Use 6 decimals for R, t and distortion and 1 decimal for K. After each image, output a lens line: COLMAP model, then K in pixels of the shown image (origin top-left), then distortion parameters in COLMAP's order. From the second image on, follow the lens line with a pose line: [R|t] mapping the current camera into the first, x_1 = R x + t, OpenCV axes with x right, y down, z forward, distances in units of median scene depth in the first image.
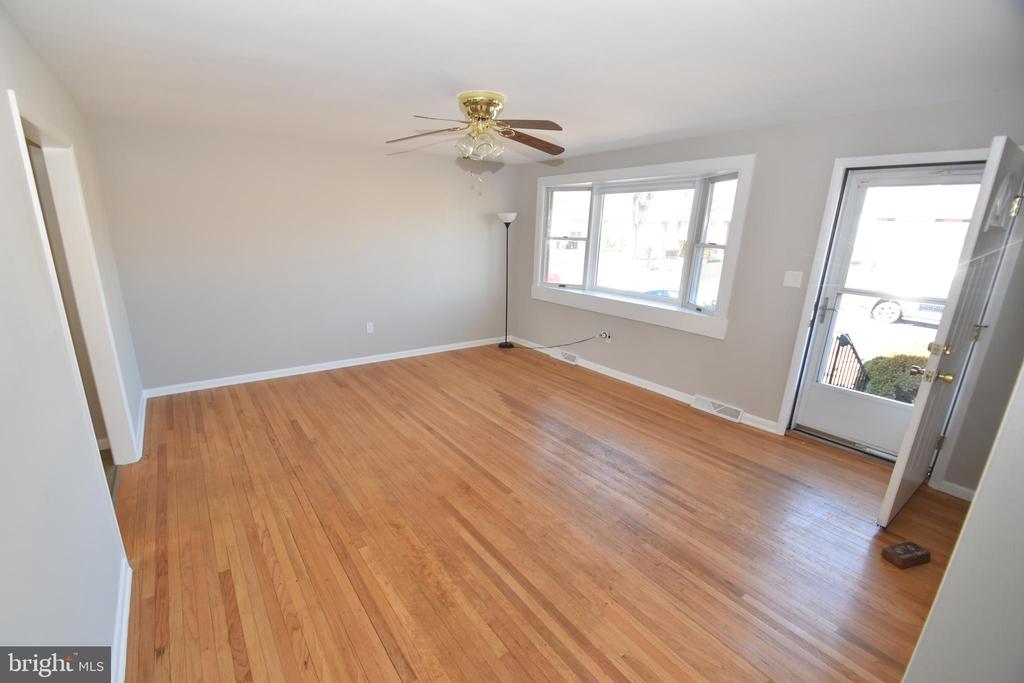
lens RADIAL K [[450.1, 0, 491.2], [0, 450.1, 361.3], [0, 0, 1]] dist [0.019754, -0.017418]
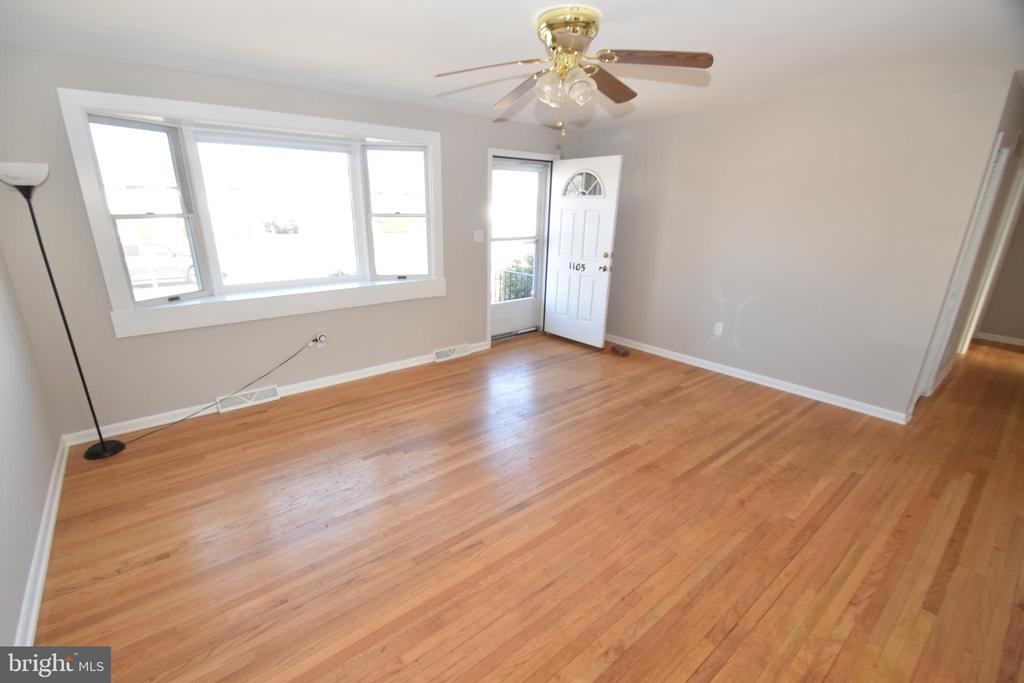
lens RADIAL K [[454.8, 0, 472.8], [0, 454.8, 369.1], [0, 0, 1]] dist [0.021891, -0.018836]
pose [[-0.056859, -0.360177, 0.931150, -0.798924], [0.278744, 0.889844, 0.361220, -0.345695], [-0.958681, 0.280091, 0.049802, 1.125360]]
